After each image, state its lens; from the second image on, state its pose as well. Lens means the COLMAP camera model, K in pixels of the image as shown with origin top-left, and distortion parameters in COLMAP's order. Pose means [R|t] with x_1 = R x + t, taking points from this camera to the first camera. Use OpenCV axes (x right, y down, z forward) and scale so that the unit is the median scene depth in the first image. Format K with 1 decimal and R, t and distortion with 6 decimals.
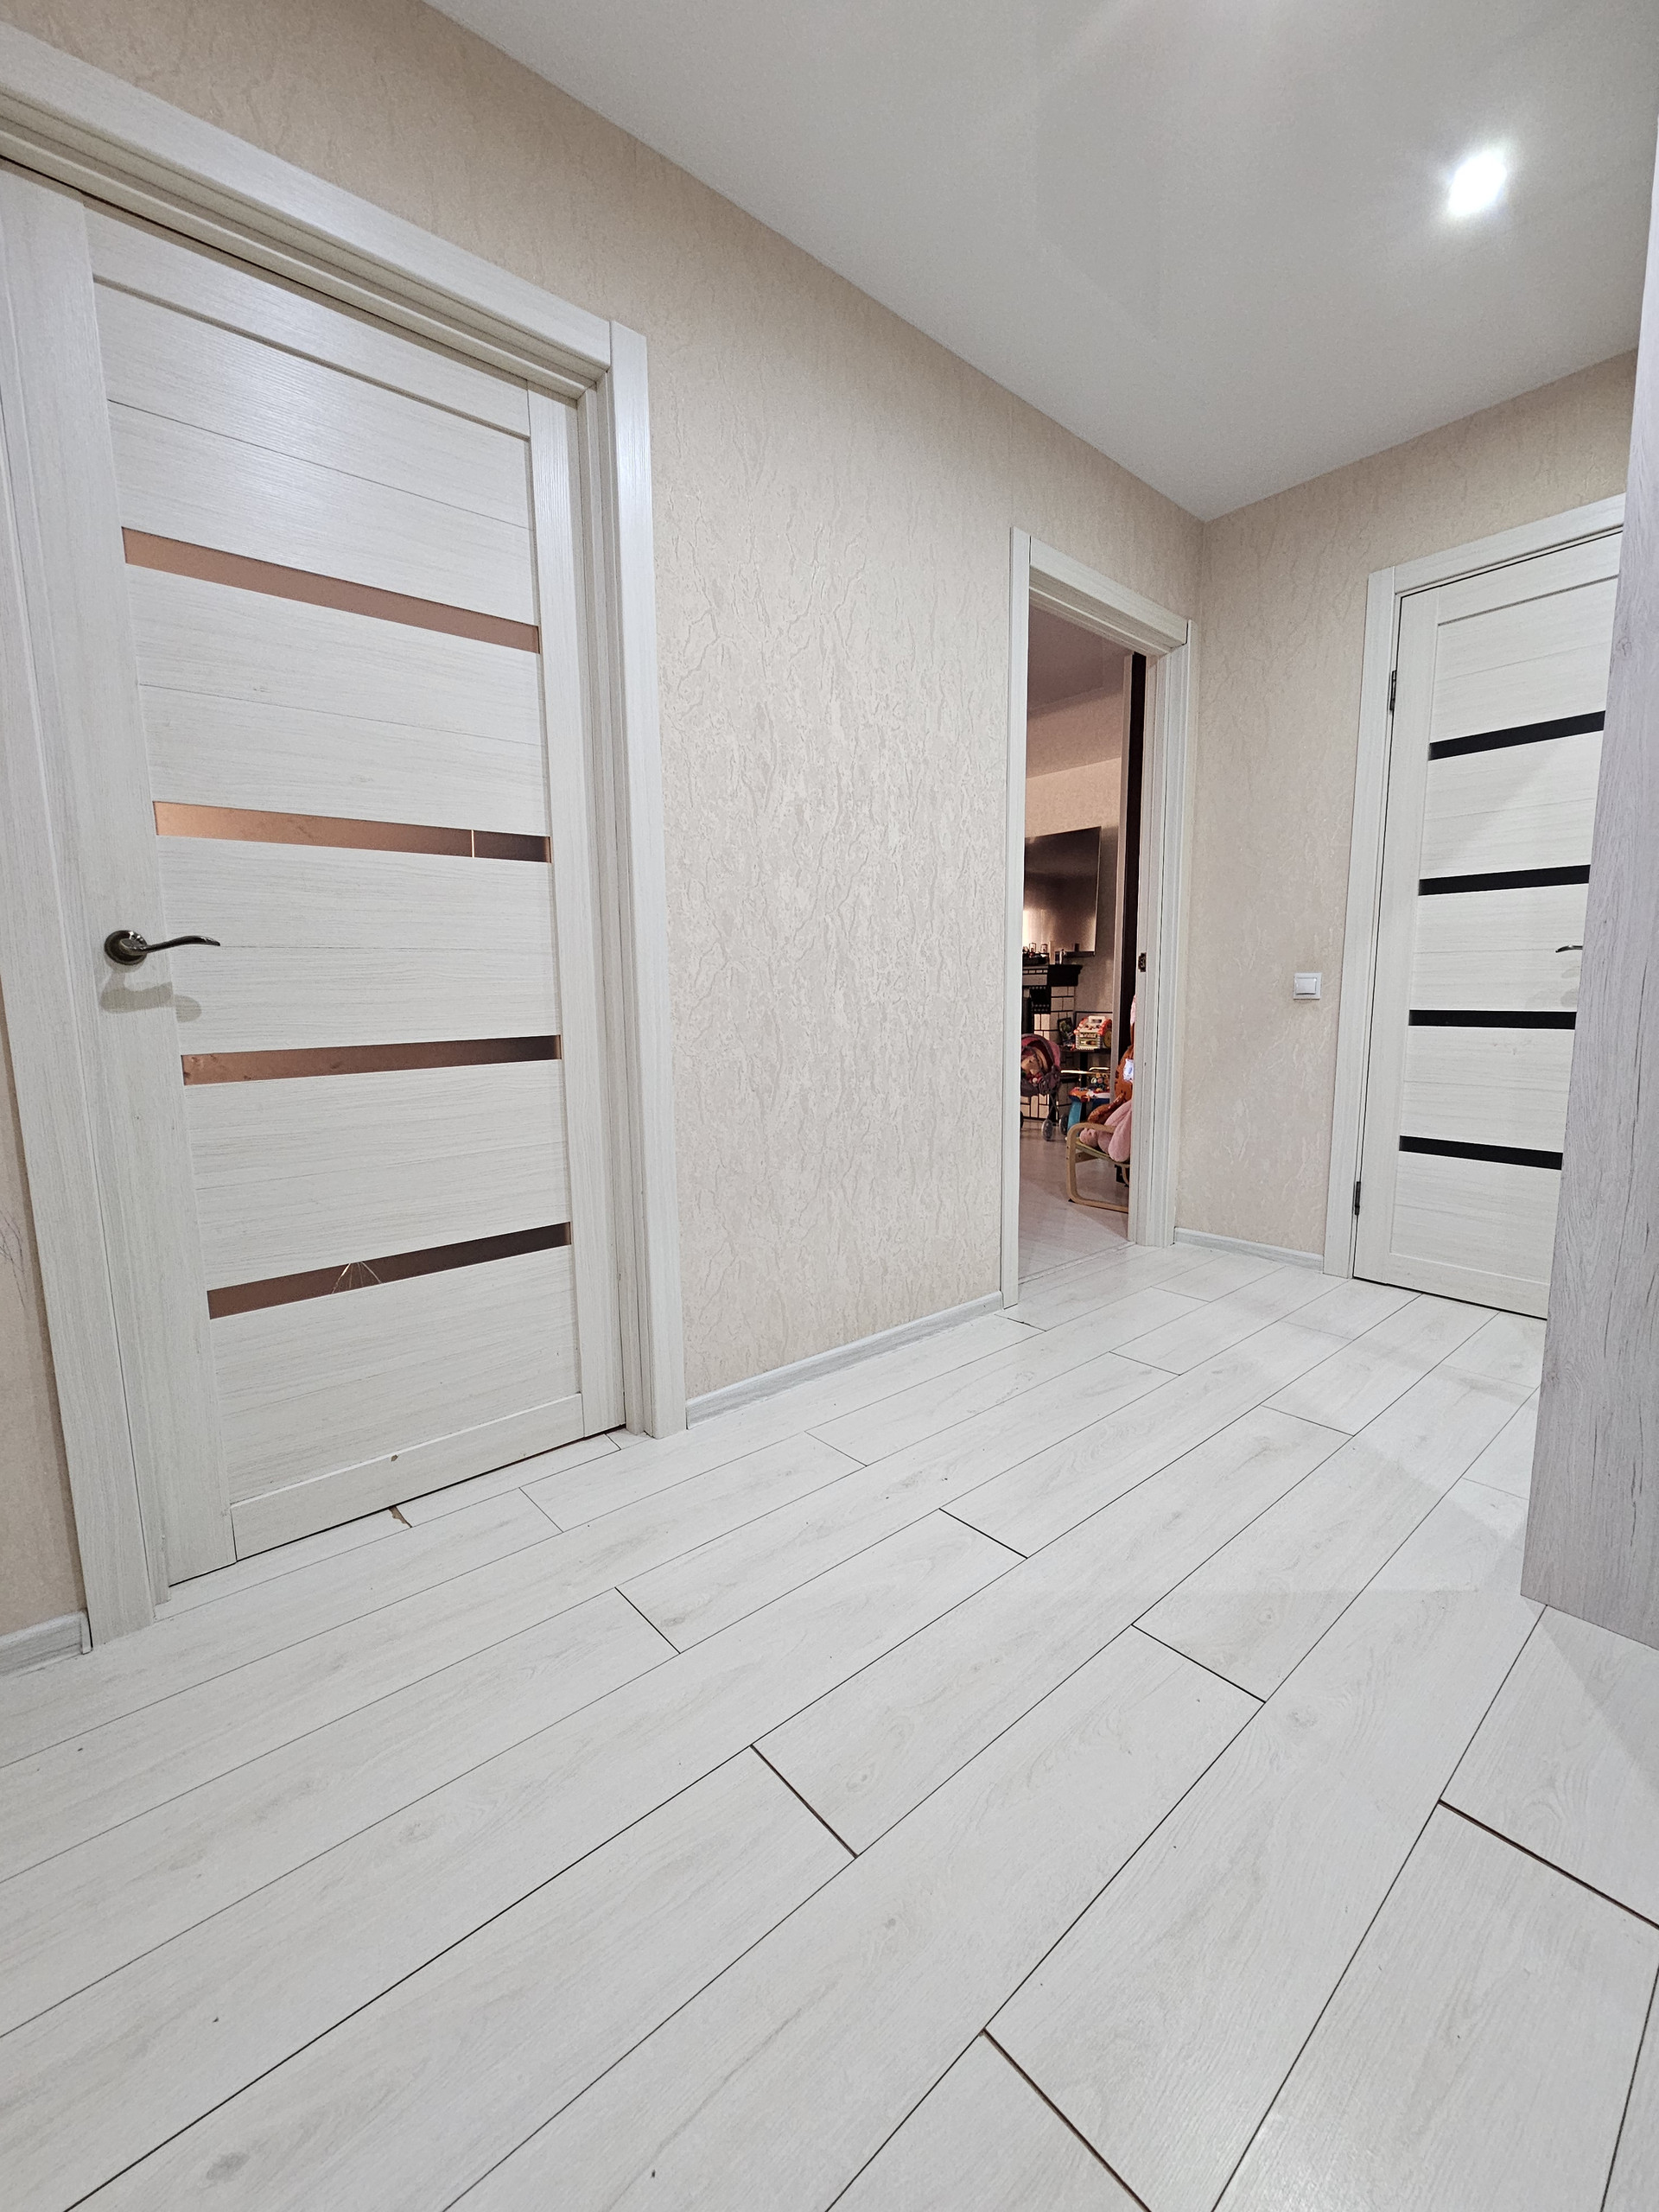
lens RADIAL K [[898.3, 0, 832.4], [0, 898.3, 1102.4], [0, 0, 1]] dist [-0.000974, -0.000014]
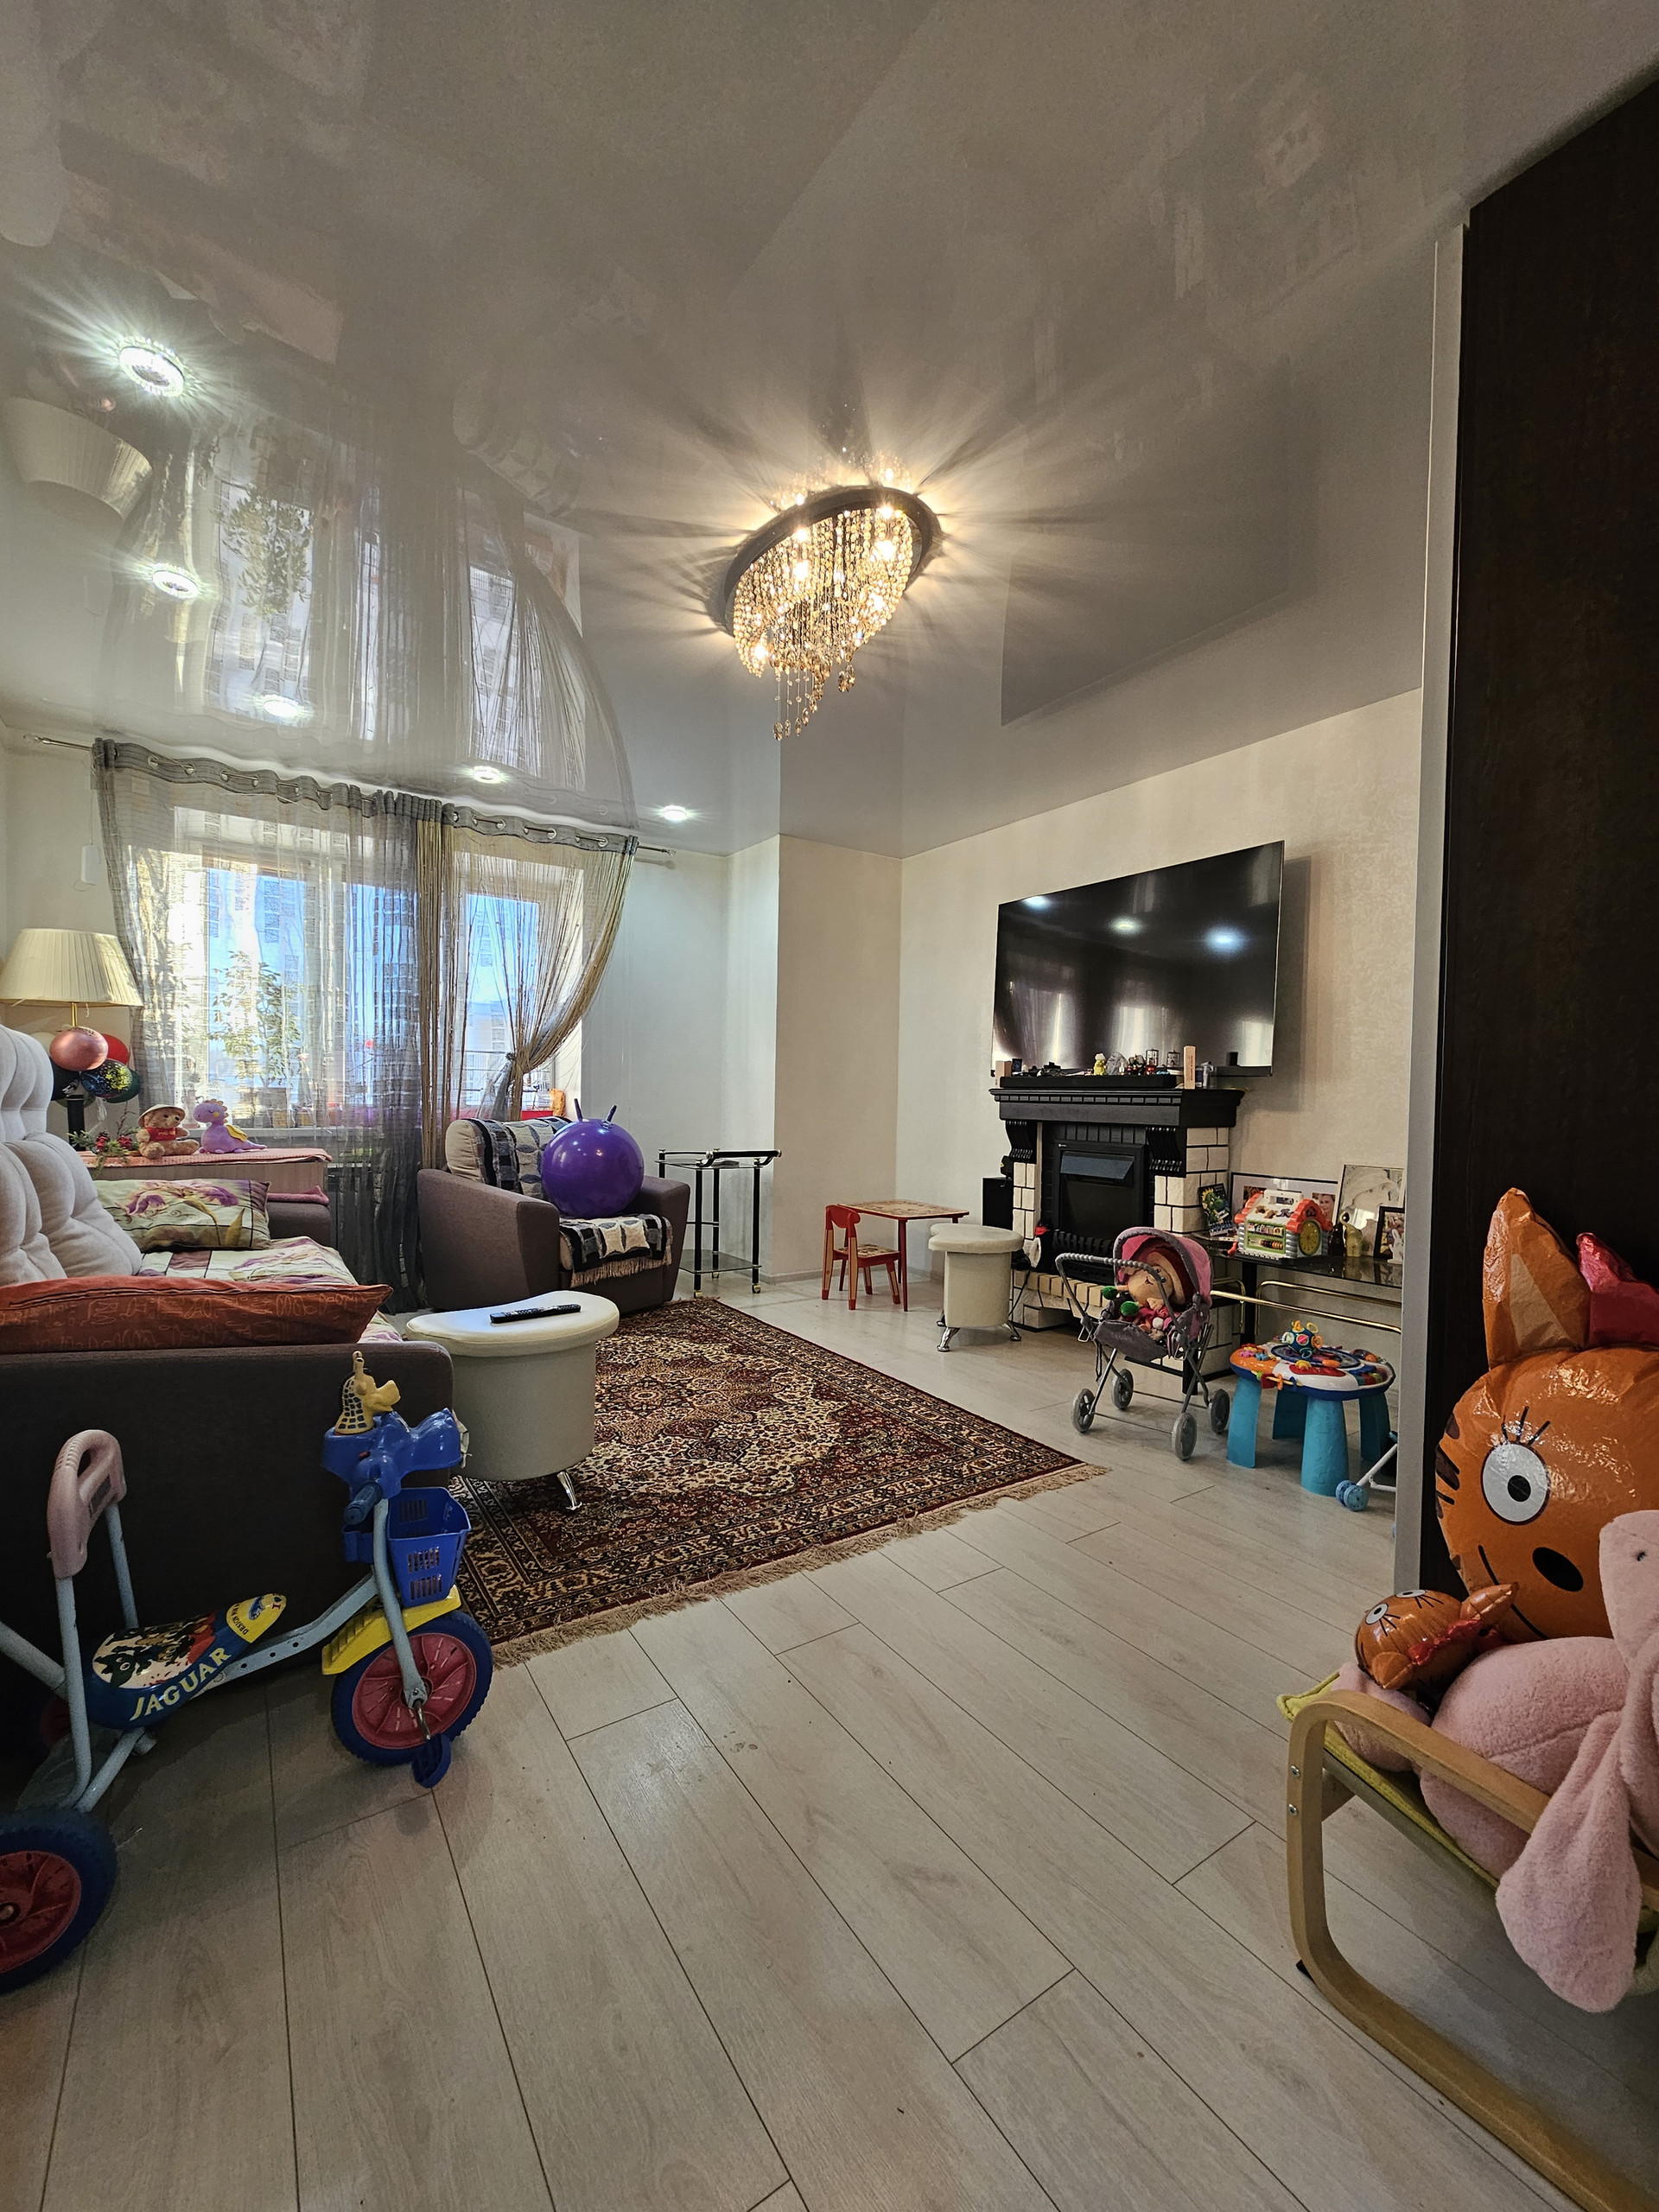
lens RADIAL K [[898.3, 0, 829.5], [0, 898.3, 1117.6], [0, 0, 1]] dist [-0.000974, -0.000014]
pose [[0.992254, 0.033945, -0.119496, 0.093183], [-0.046473, 0.993526, -0.103662, -0.068604], [0.115204, 0.108412, 0.987408, 0.436393]]
